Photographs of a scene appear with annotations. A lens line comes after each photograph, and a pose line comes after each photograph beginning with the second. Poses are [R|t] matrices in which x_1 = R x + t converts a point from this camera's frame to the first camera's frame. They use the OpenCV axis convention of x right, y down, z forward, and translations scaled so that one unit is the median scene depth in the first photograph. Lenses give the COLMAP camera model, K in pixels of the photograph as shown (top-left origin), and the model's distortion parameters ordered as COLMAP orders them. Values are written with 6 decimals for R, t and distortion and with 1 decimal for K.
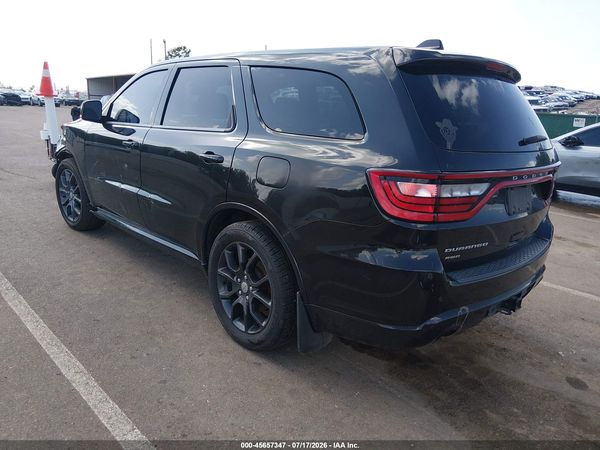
lens RADIAL K [[458.6, 0, 295.5], [0, 458.6, 225.6], [0, 0, 1]] dist [-0.015022, -0.015155]
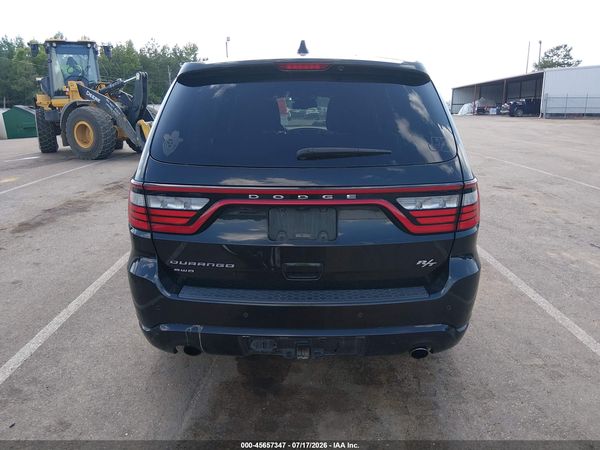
lens RADIAL K [[458.6, 0, 296.0], [0, 458.6, 224.2], [0, 0, 1]] dist [-0.015022, -0.015155]
pose [[0.724789, 0.113768, -0.679513, 0.983428], [-0.126375, 0.991492, 0.031206, -0.076495], [0.677281, 0.063255, 0.733000, 0.361469]]
